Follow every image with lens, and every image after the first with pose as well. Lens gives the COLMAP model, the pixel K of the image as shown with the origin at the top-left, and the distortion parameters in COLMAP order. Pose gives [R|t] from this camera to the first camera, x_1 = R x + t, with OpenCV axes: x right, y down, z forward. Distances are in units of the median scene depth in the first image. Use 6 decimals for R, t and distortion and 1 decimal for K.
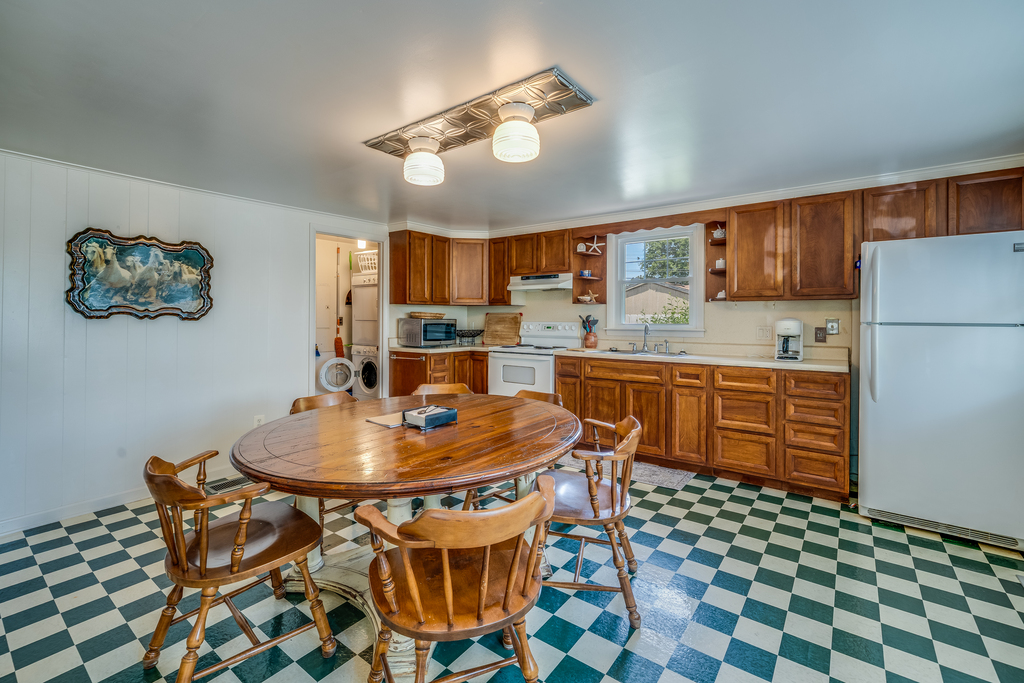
lens RADIAL K [[443.7, 0, 513.3], [0, 443.7, 318.2], [0, 0, 1]] dist [-0.000343, -0.000006]
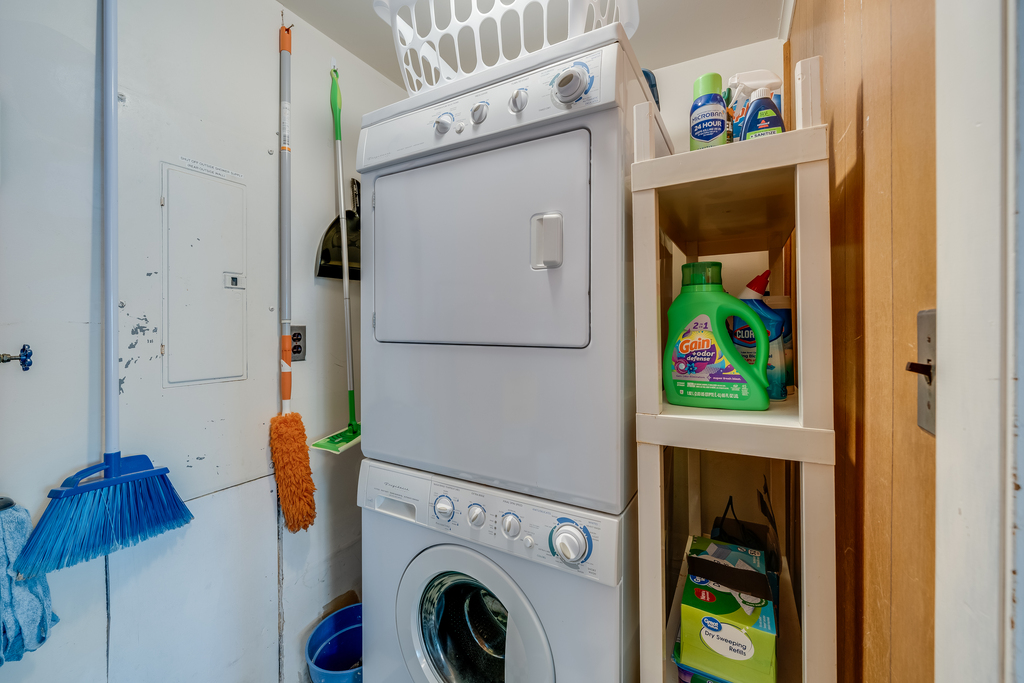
lens RADIAL K [[401.8, 0, 511.9], [0, 401.8, 338.0], [0, 0, 1]] dist [-0.000601, -0.000474]
pose [[0.988244, 0.000638, 0.152886, -0.309815], [-0.000929, 0.999998, 0.001831, 0.003163], [-0.152884, -0.001952, 0.988242, 0.773726]]
